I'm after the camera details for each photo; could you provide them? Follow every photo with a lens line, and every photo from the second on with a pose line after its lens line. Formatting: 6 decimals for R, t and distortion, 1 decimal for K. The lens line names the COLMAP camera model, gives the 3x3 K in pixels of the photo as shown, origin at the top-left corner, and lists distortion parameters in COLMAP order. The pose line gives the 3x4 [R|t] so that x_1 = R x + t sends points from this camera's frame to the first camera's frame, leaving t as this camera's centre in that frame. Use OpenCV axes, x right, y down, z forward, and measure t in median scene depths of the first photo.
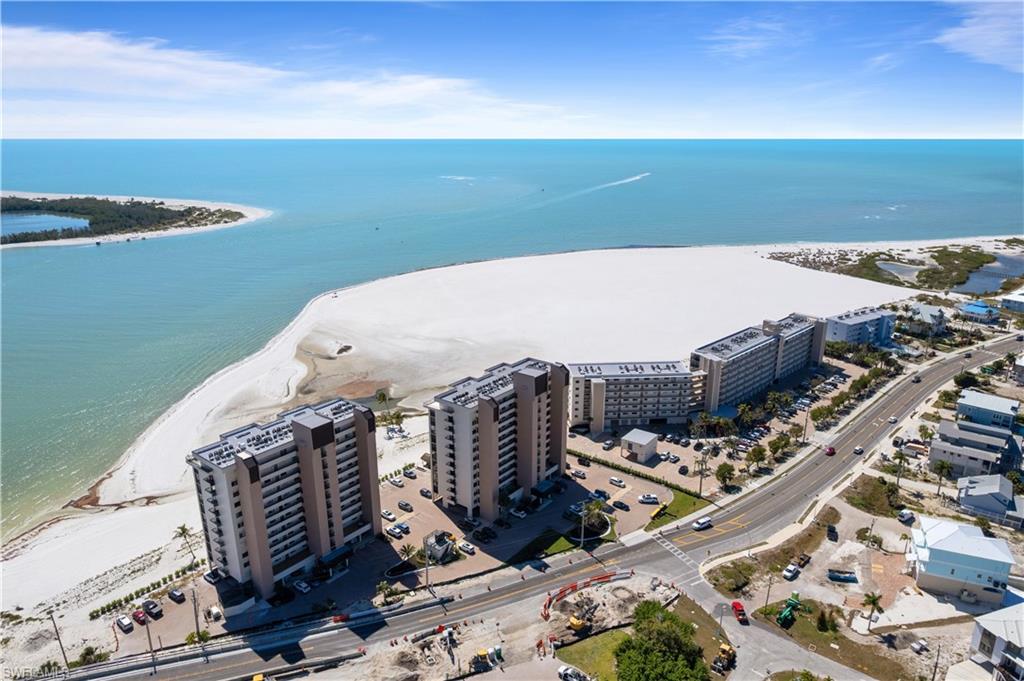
lens RADIAL K [[688.1, 0, 512.0], [0, 688.1, 340.5], [0, 0, 1]] dist [-0.043186, -0.000469]
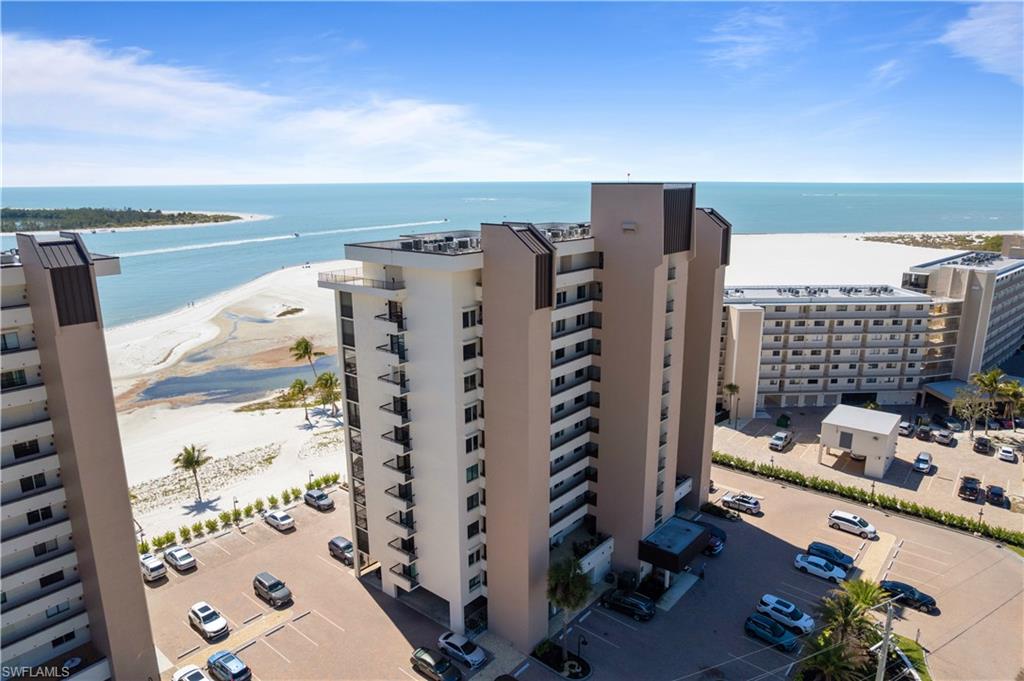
lens RADIAL K [[669.8, 0, 512.0], [0, 669.8, 340.5], [0, 0, 1]] dist [-0.043519, 0.000360]
pose [[0.999435, 0.002769, -0.033483, -0.023418], [-0.004901, 0.997953, -0.063756, 0.128776], [0.033238, 0.063884, 0.997404, 0.622354]]
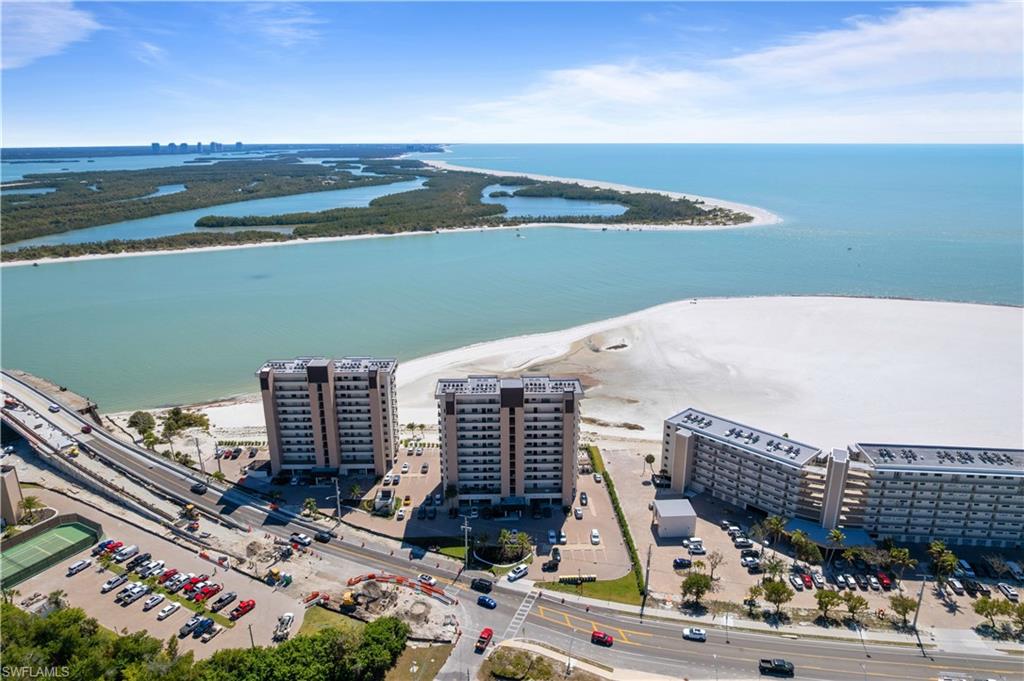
lens RADIAL K [[669.8, 0, 512.0], [0, 669.8, 340.5], [0, 0, 1]] dist [-0.043519, 0.000360]
pose [[0.635379, 0.223390, -0.739183, 0.664997], [-0.225517, 0.969191, 0.099054, -0.100164], [0.738536, 0.103762, 0.666181, 0.320091]]
